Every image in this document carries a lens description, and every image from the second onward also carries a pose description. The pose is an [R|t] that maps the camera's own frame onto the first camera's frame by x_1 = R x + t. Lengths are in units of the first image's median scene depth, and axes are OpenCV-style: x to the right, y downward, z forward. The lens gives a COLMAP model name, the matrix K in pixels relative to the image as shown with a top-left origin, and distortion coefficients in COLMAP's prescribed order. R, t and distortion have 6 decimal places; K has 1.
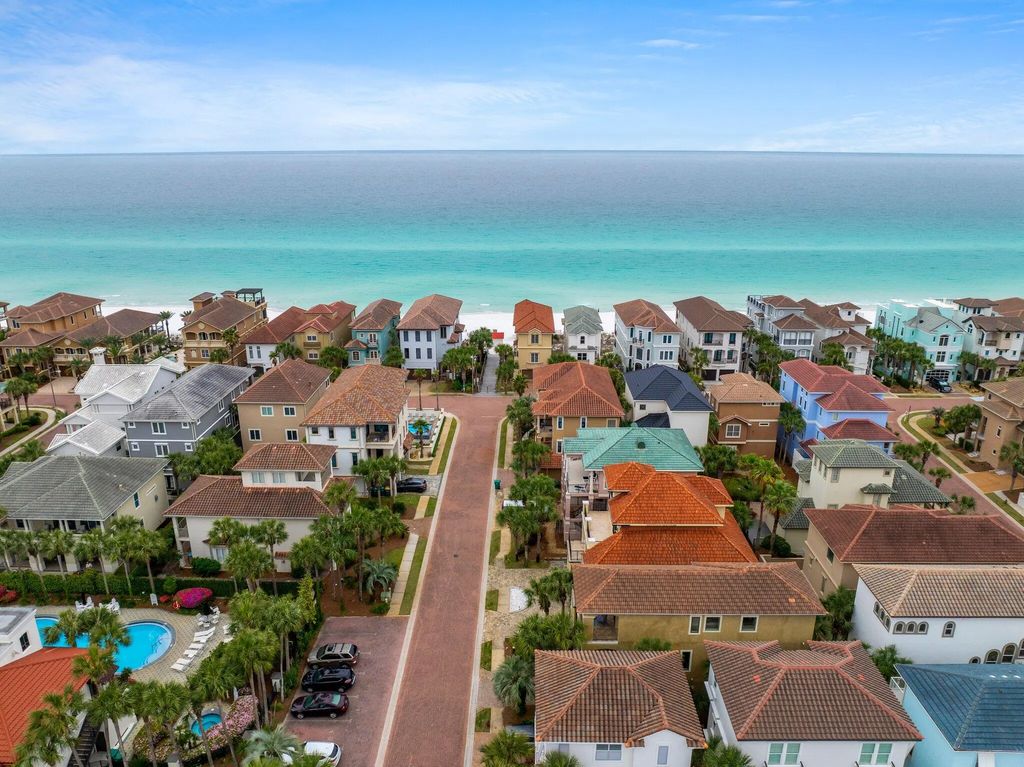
lens RADIAL K [[719.4, 0, 510.1], [0, 719.4, 377.5], [0, 0, 1]] dist [-0.045495, 0.014750]
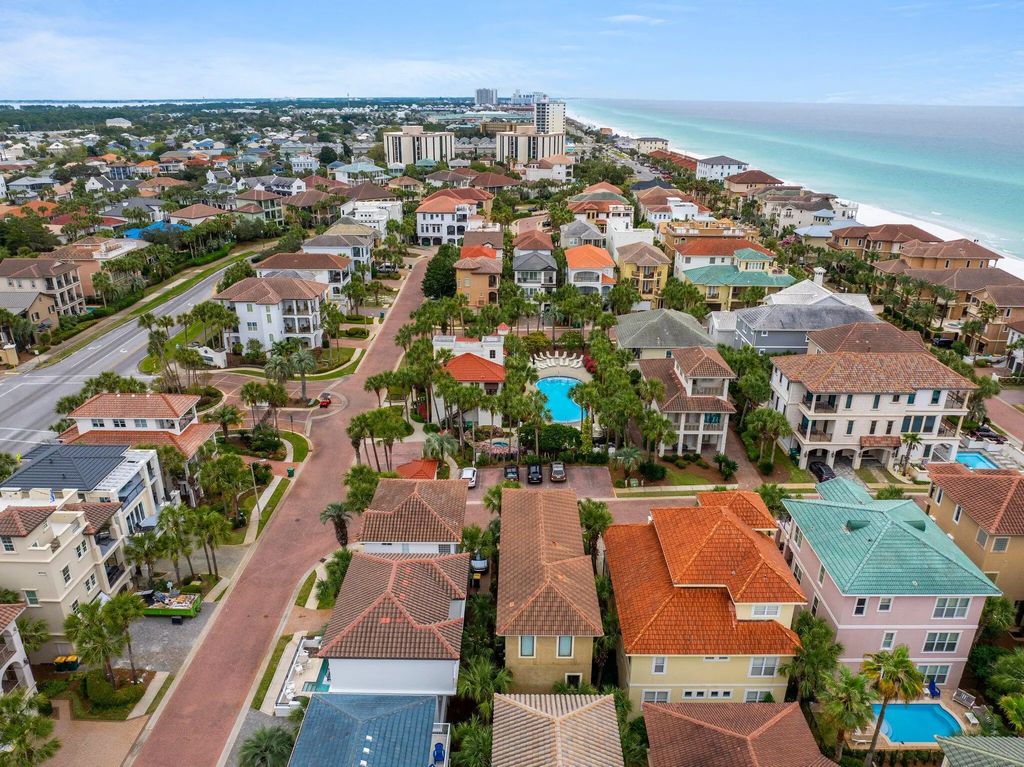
lens RADIAL K [[719.4, 0, 506.5], [0, 719.4, 387.5], [0, 0, 1]] dist [-0.045495, 0.014750]
pose [[0.008639, 0.377408, -0.926007, 0.596546], [-0.307893, 0.882056, 0.356622, -0.130957], [0.951382, 0.282031, 0.123822, 0.424390]]
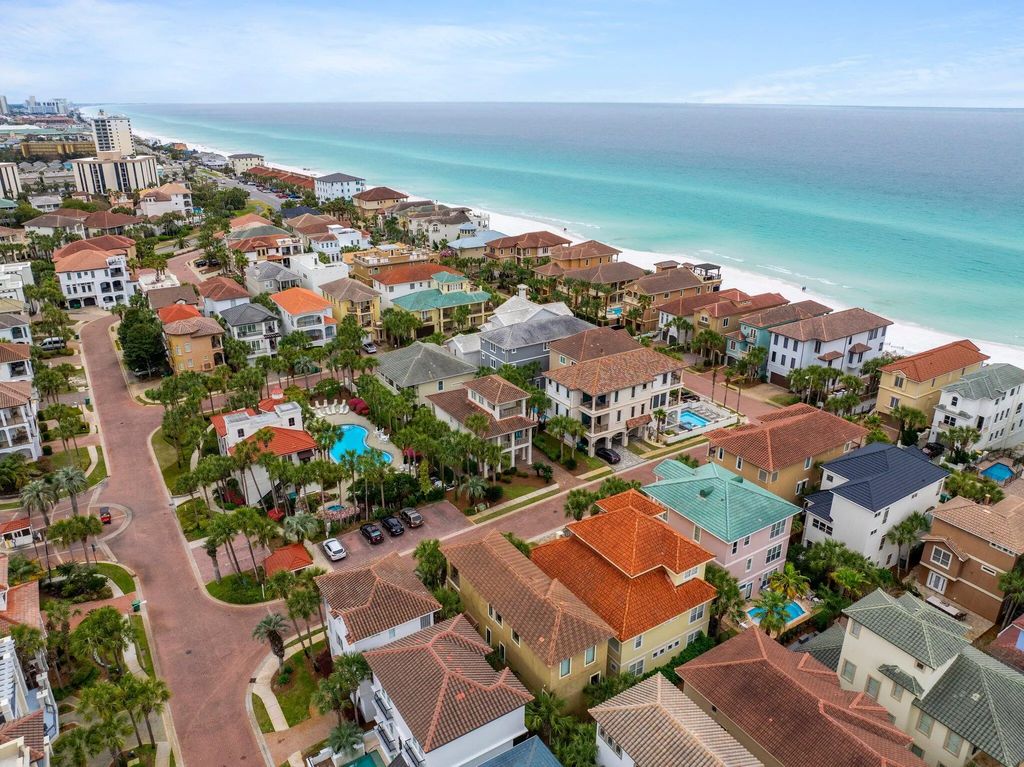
lens RADIAL K [[719.4, 0, 510.4], [0, 719.4, 387.3], [0, 0, 1]] dist [-0.045495, 0.014750]
pose [[0.554450, 0.311972, -0.771530, 0.568268], [-0.255490, 0.946118, 0.198963, -0.128095], [0.792029, 0.086803, 0.604281, 0.150632]]
